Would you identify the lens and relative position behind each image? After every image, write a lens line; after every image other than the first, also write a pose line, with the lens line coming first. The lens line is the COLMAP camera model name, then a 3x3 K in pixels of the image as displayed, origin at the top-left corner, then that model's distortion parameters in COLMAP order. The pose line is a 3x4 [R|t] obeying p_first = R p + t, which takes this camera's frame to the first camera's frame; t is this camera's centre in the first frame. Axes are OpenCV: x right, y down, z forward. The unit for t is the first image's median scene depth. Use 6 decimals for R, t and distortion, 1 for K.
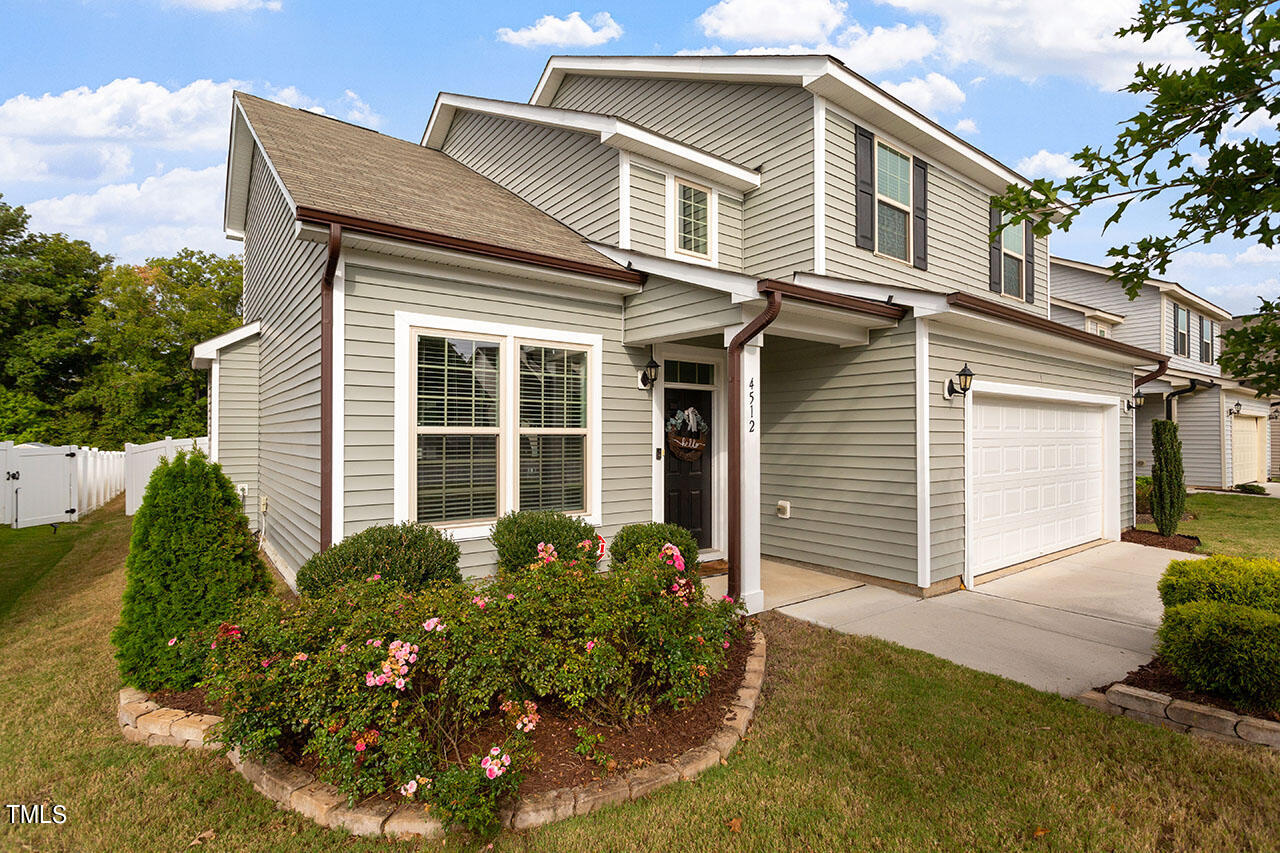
lens RADIAL K [[616.0, 0, 636.9], [0, 616.0, 439.0], [0, 0, 1]] dist [-0.000818, 0.000620]
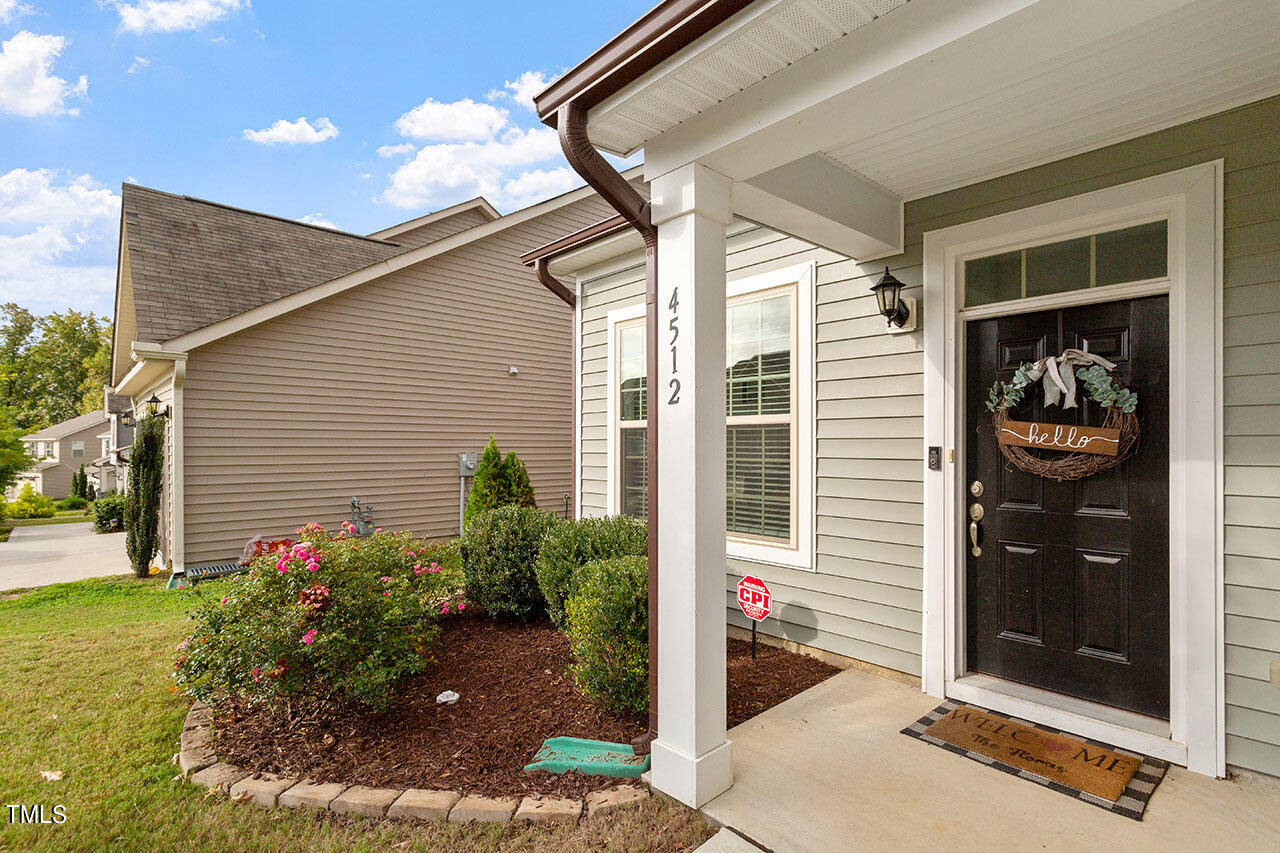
lens RADIAL K [[616.0, 0, 636.9], [0, 616.0, 439.0], [0, 0, 1]] dist [-0.000818, 0.000620]
pose [[0.084262, 0.012379, -0.996367, 0.535677], [0.021682, 0.999663, 0.014253, -0.003610], [0.996208, -0.022804, 0.083965, 0.758484]]
